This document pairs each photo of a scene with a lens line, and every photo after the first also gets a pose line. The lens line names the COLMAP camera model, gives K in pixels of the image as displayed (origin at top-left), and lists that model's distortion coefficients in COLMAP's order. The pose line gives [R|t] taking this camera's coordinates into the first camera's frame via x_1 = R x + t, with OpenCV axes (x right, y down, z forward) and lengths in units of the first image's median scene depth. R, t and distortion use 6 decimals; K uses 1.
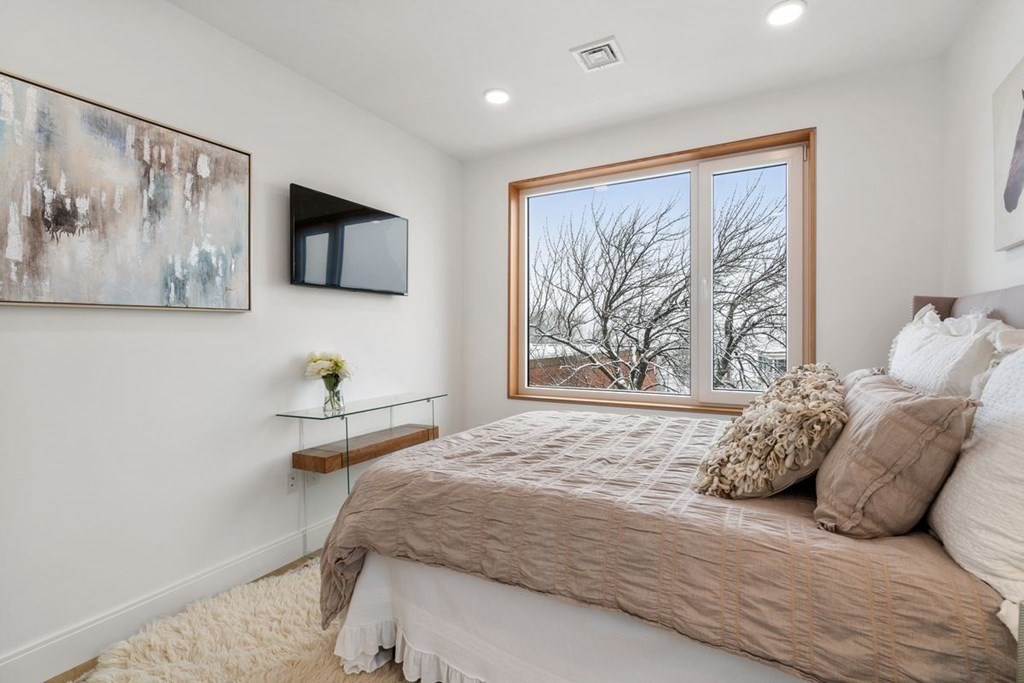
lens RADIAL K [[455.6, 0, 512.0], [0, 455.6, 341.5], [0, 0, 1]] dist [-0.000048, 0.000058]
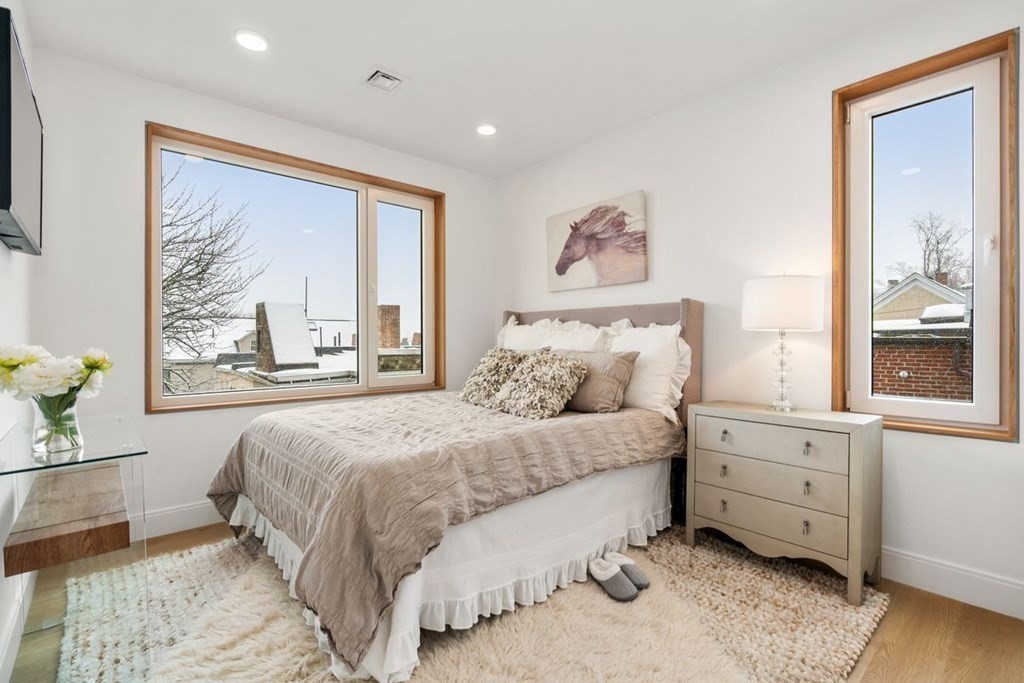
lens RADIAL K [[474.7, 0, 510.3], [0, 474.7, 331.8], [0, 0, 1]] dist [-0.002530, 0.000067]
pose [[0.345643, 0.016671, 0.938218, -0.716307], [0.009617, 0.999727, -0.021307, 0.019418], [-0.938317, 0.016388, 0.345388, 0.265072]]
